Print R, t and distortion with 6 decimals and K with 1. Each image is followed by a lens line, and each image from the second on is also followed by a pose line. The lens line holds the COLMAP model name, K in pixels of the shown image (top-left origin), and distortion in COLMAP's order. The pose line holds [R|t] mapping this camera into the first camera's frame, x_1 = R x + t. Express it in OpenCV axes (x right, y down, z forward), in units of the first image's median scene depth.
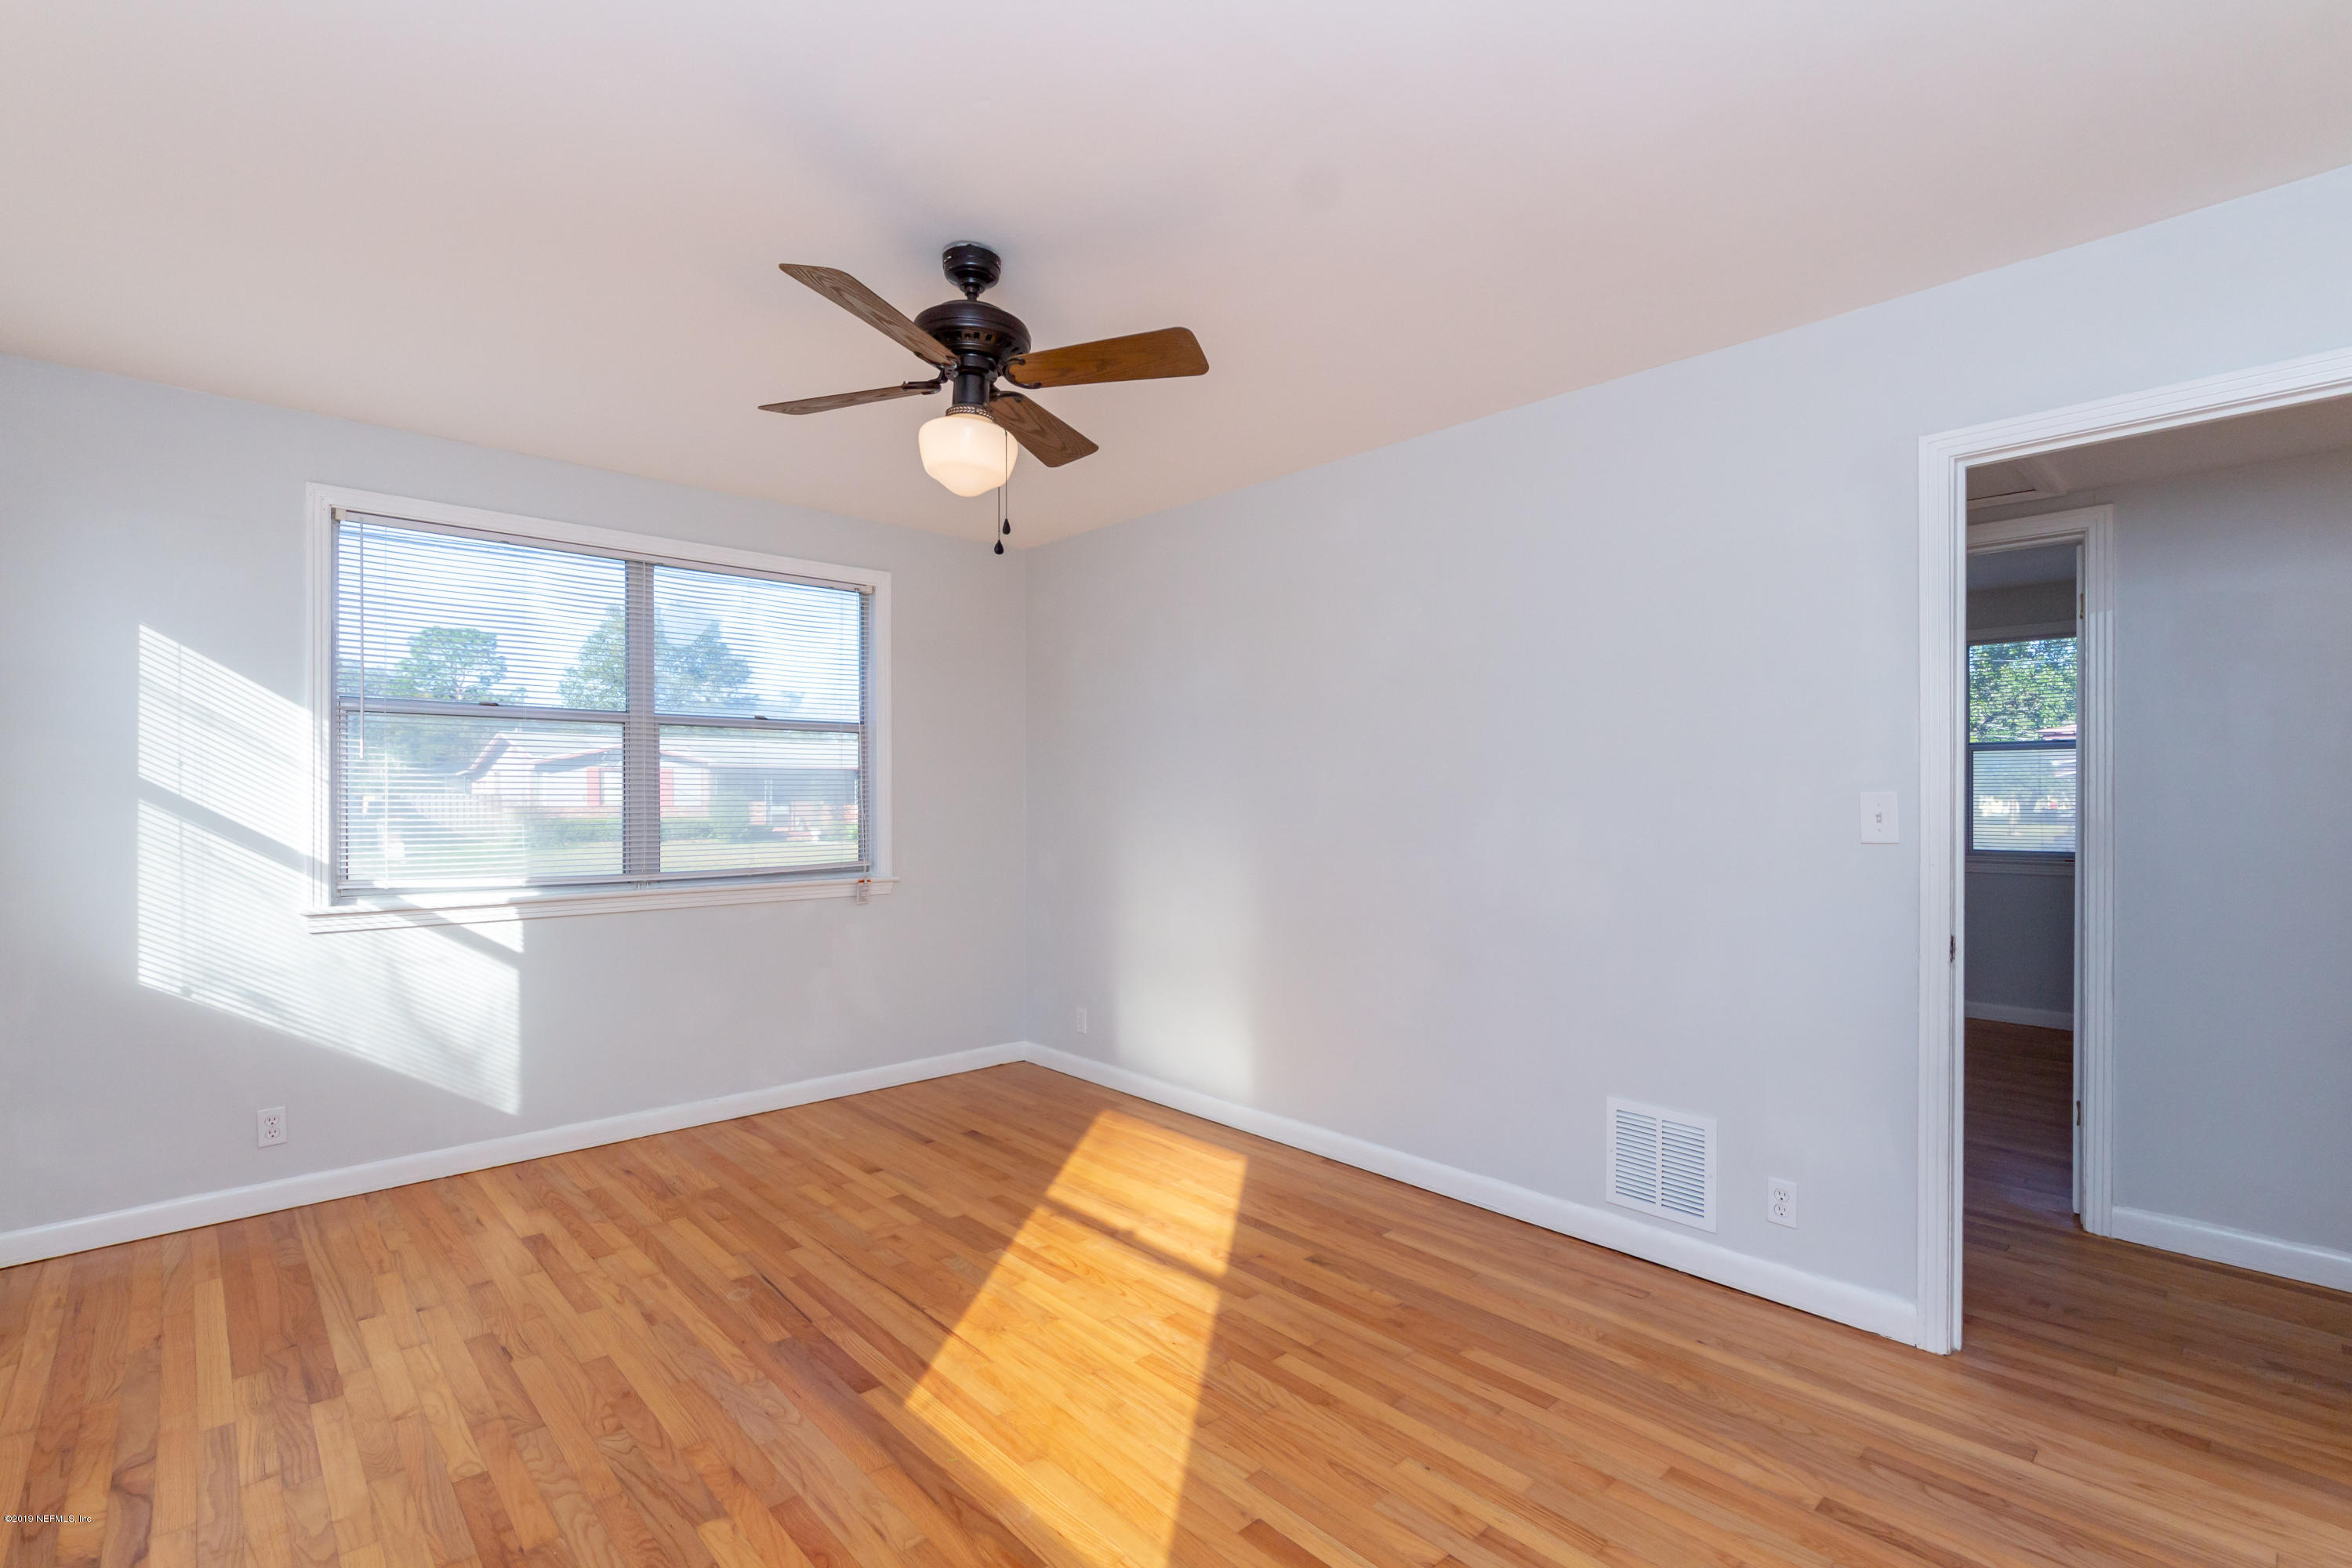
lens RADIAL K [[1117.5, 0, 1167.4], [0, 1117.5, 792.4], [0, 0, 1]] dist [0.001060, -0.000355]
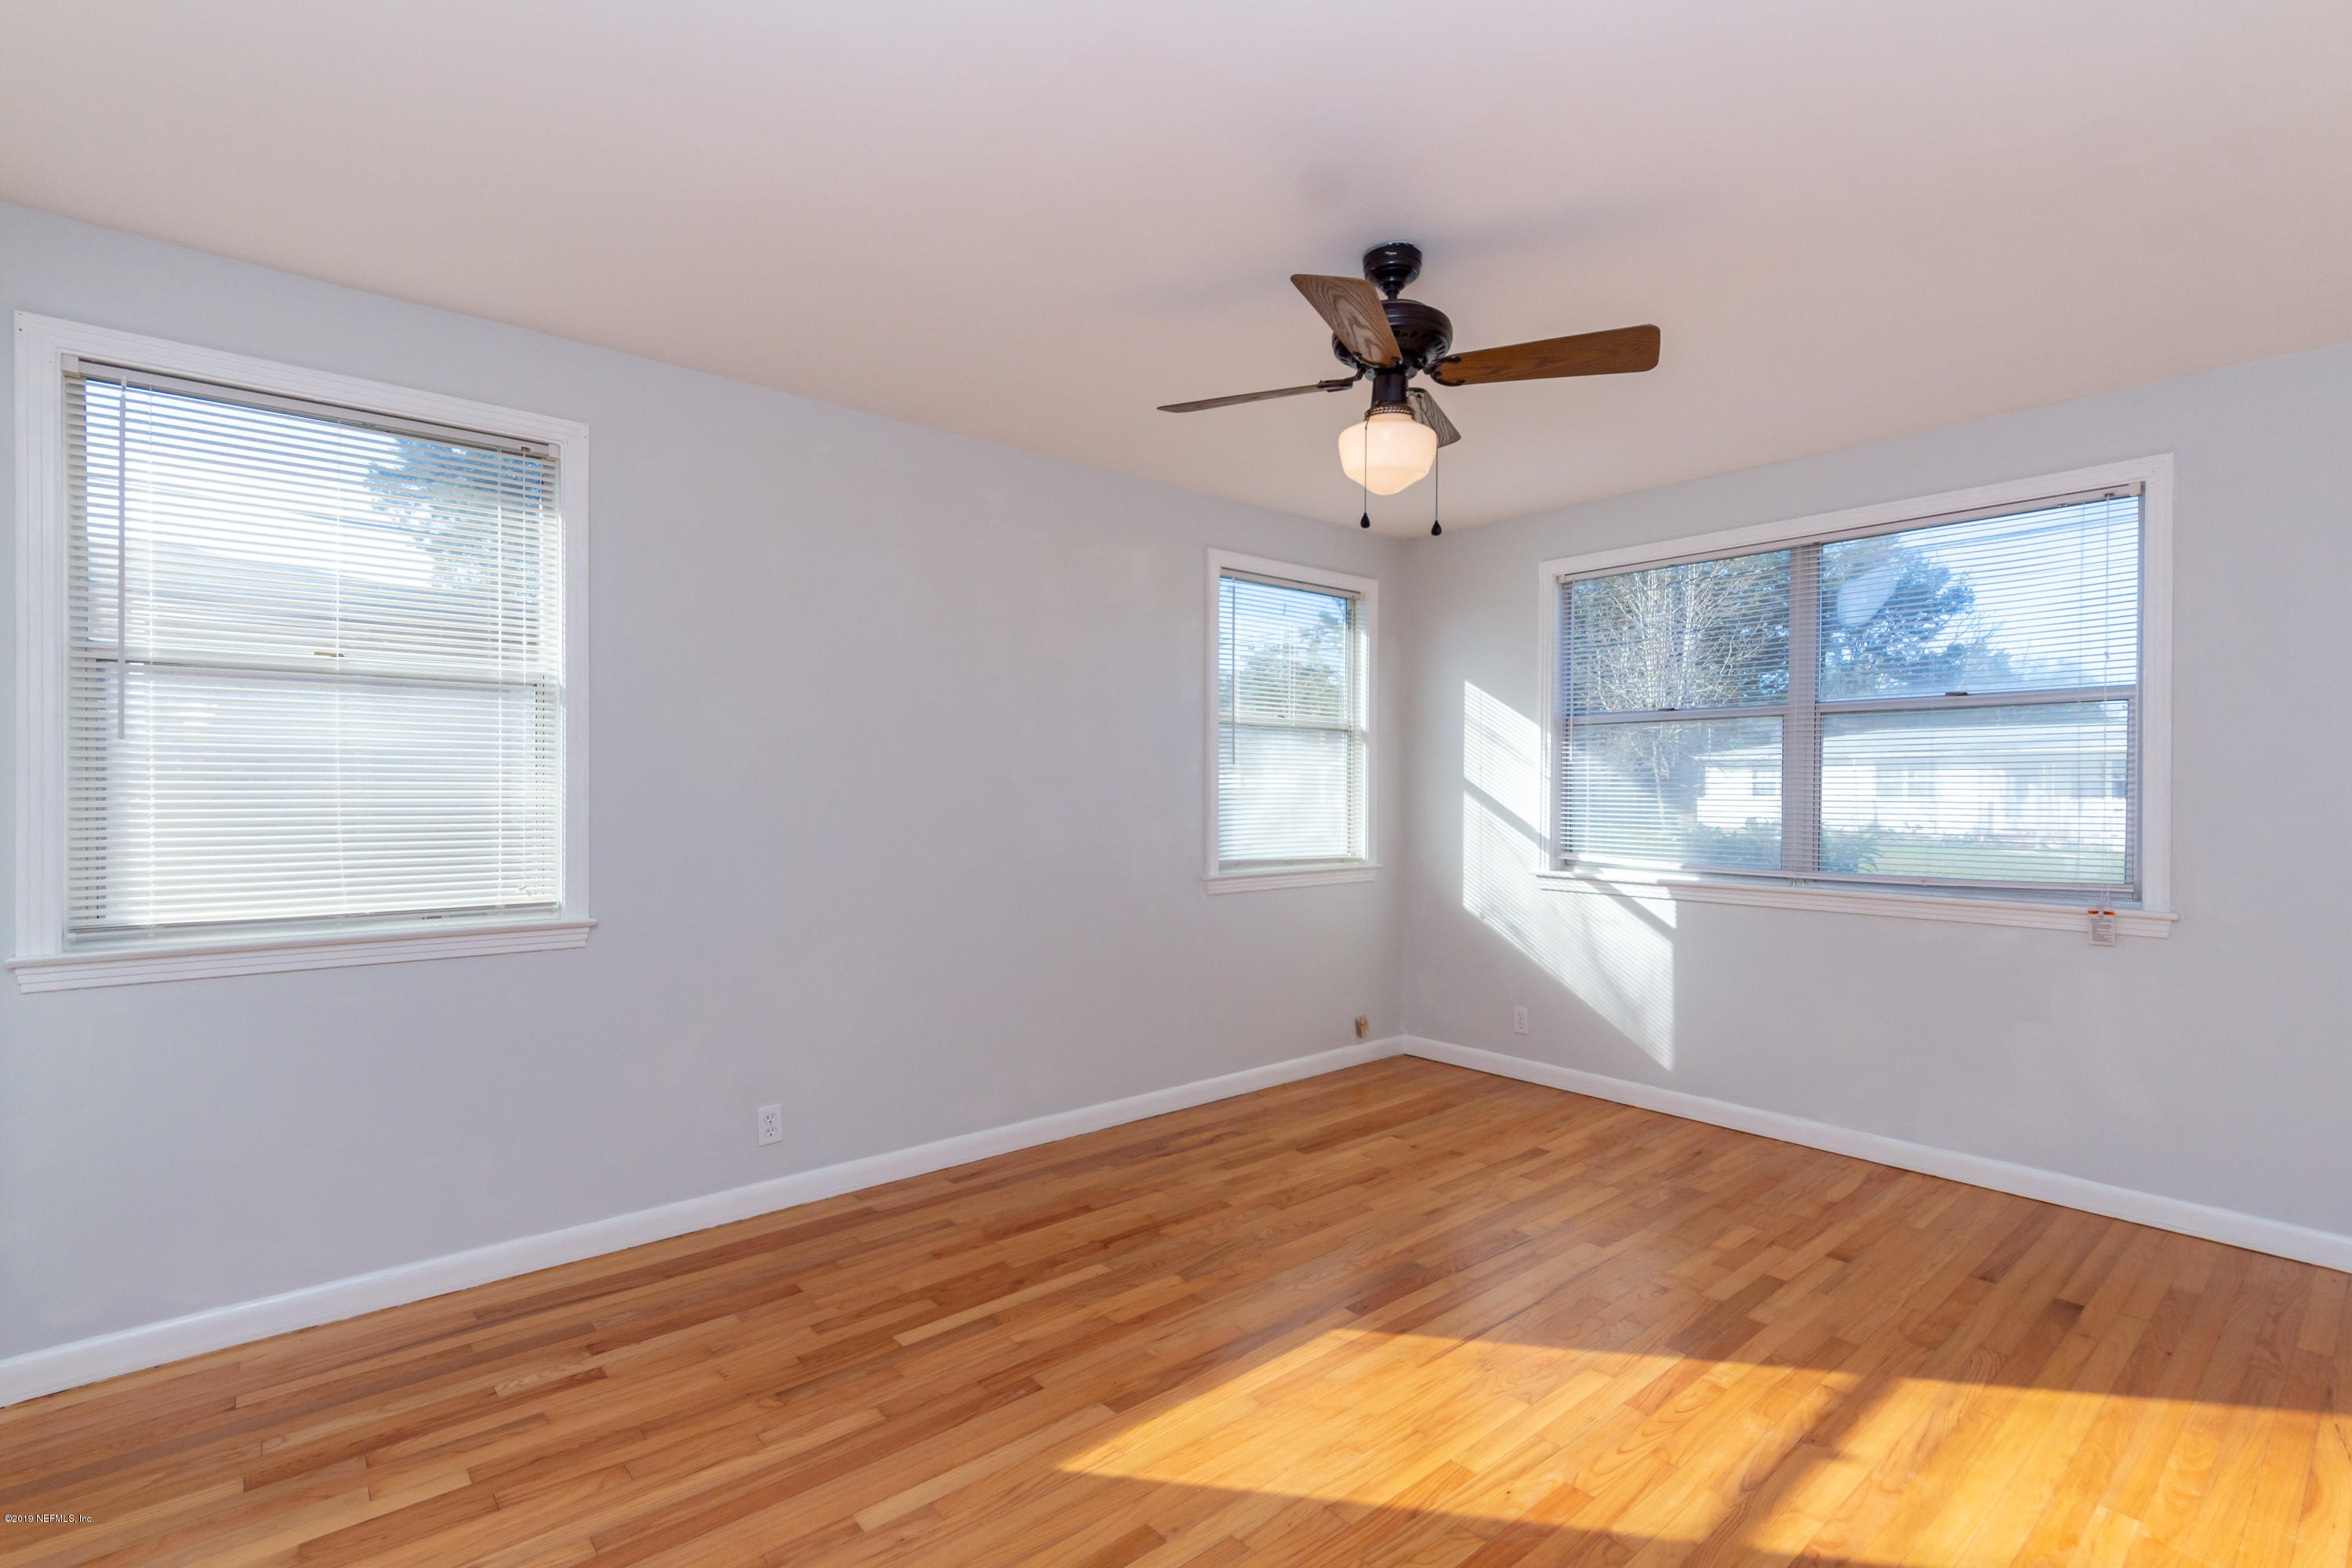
lens RADIAL K [[1023.5, 0, 1116.8], [0, 1023.5, 783.9], [0, 0, 1]] dist [-0.000021, -0.000149]
pose [[-0.061116, -0.002977, -0.998126, 0.560391], [-0.000350, 0.999996, -0.002962, 0.000736], [0.998131, 0.000168, -0.061117, 0.585377]]
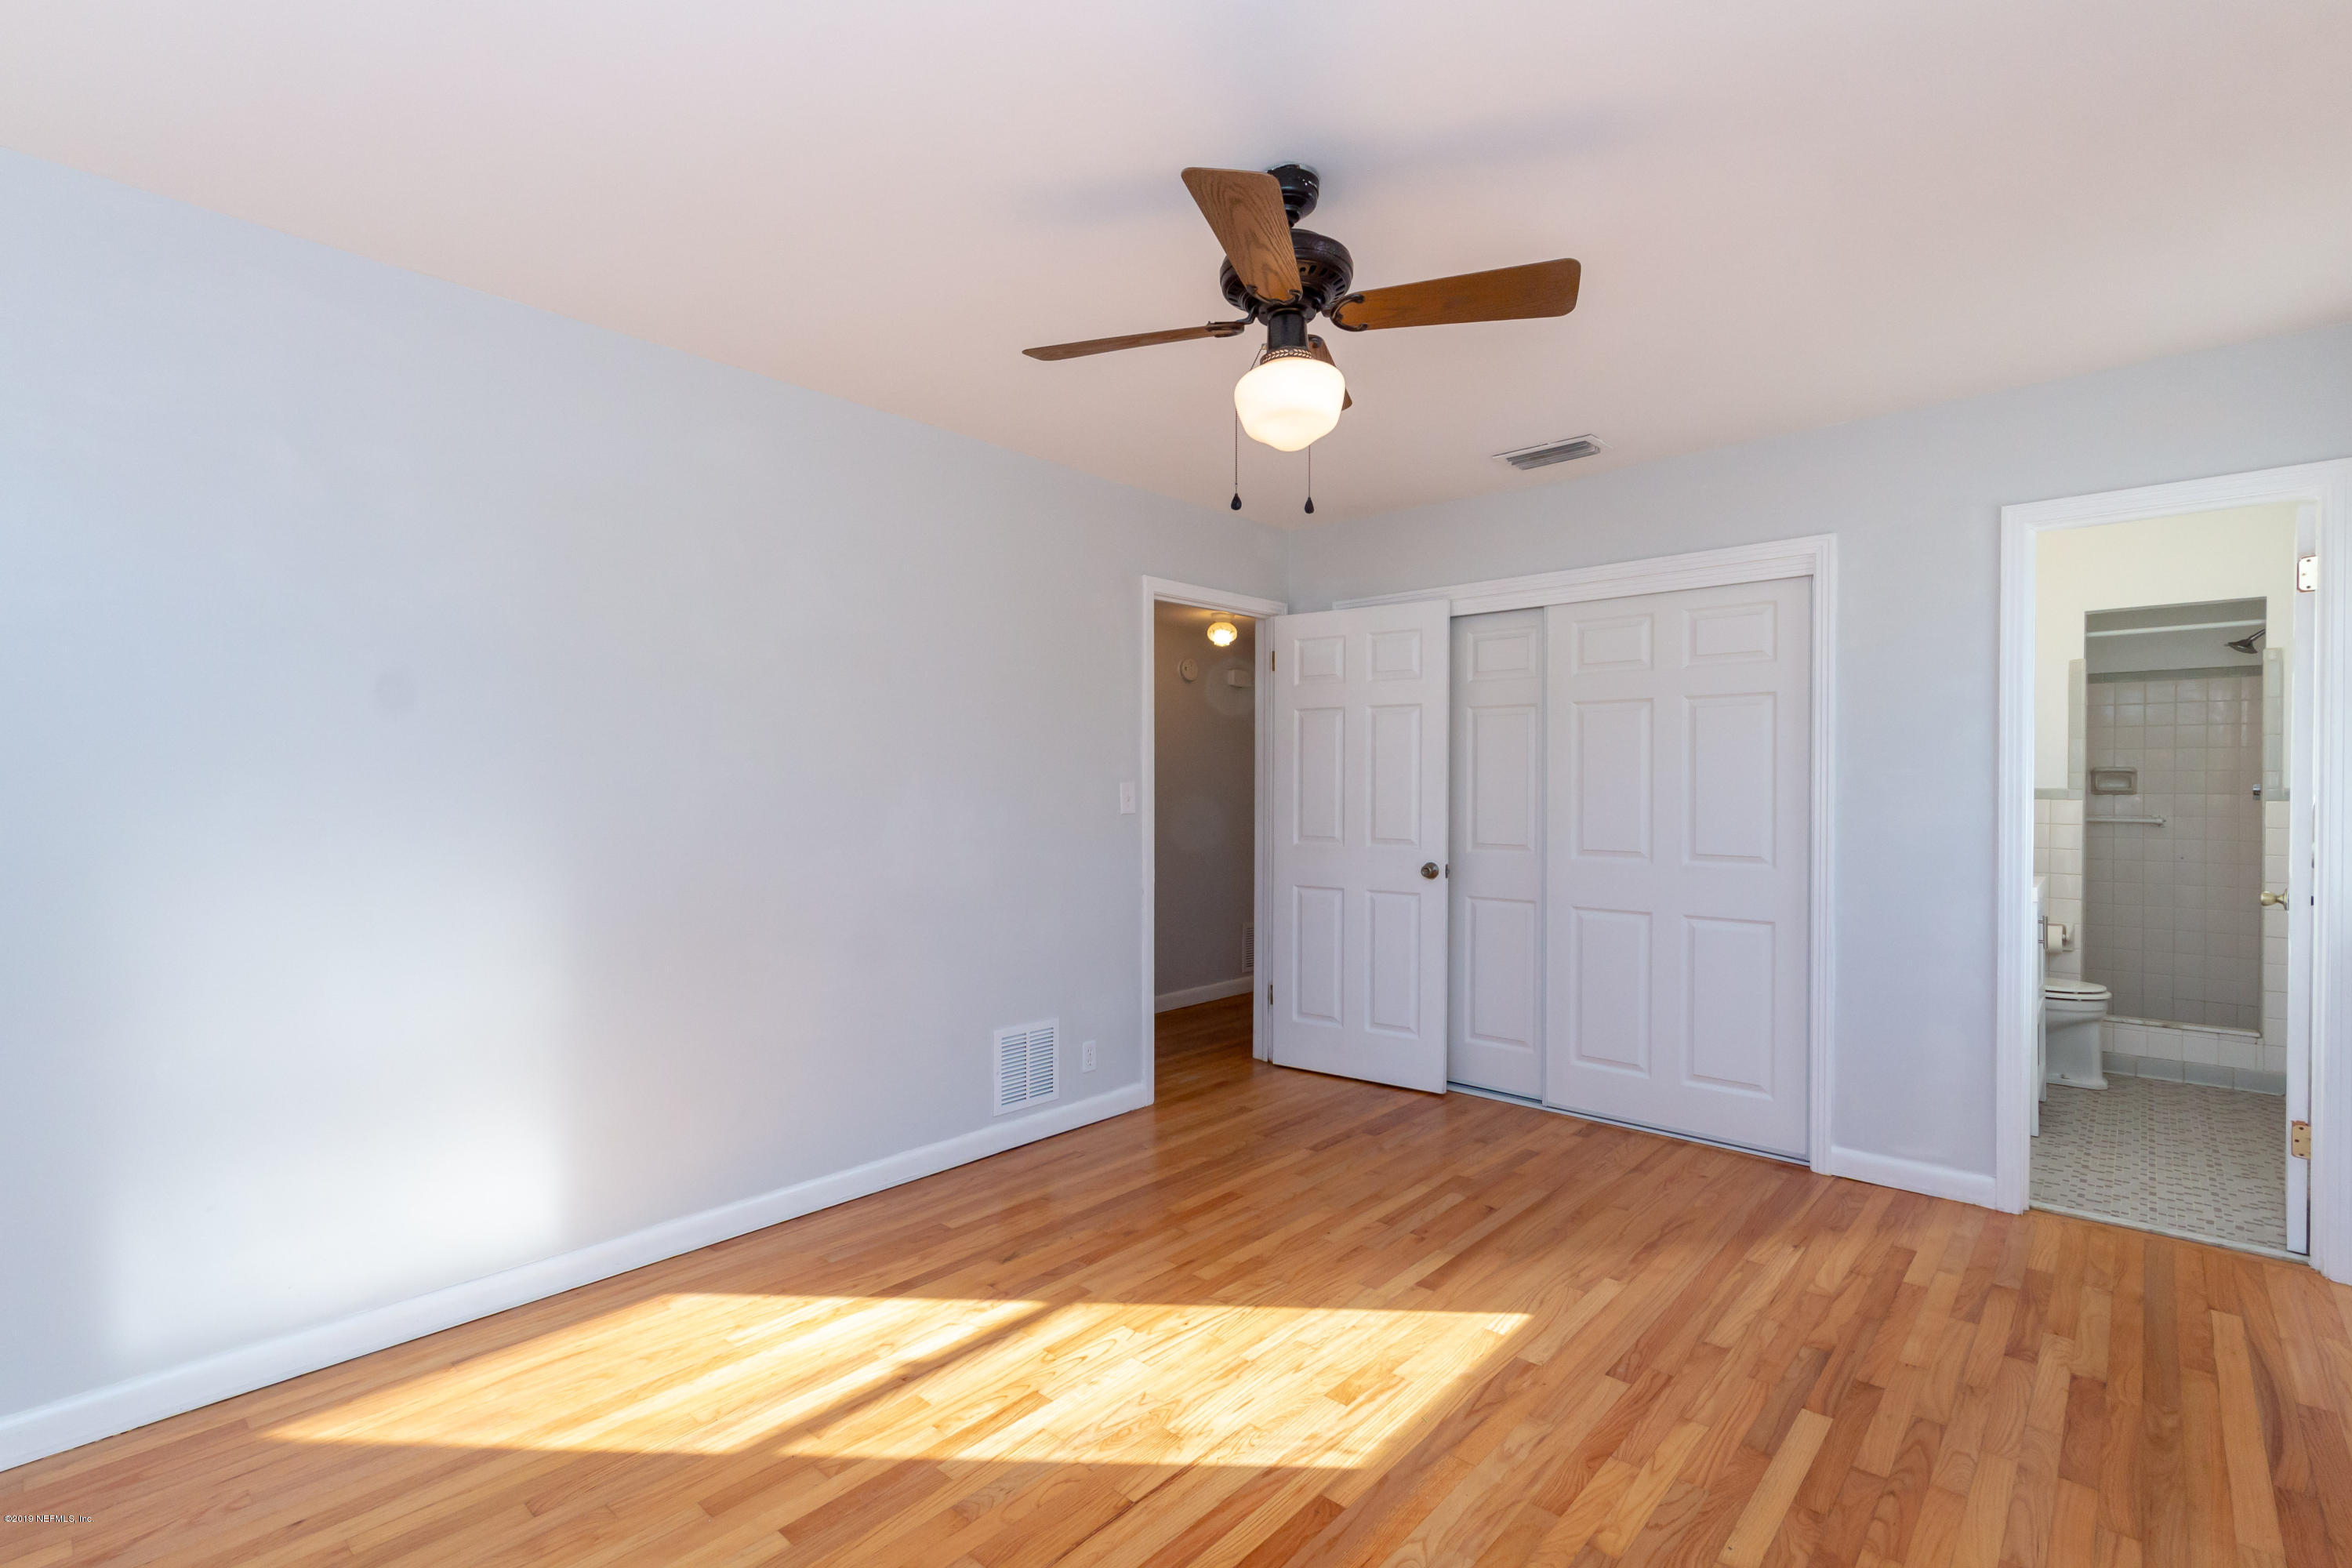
lens RADIAL K [[1117.5, 0, 1167.4], [0, 1117.5, 792.4], [0, 0, 1]] dist [0.001060, -0.000355]
pose [[-0.130168, -0.009272, 0.991449, -0.762589], [-0.003226, 0.999955, 0.008928, -0.001816], [-0.991487, -0.002036, -0.130192, 0.876773]]
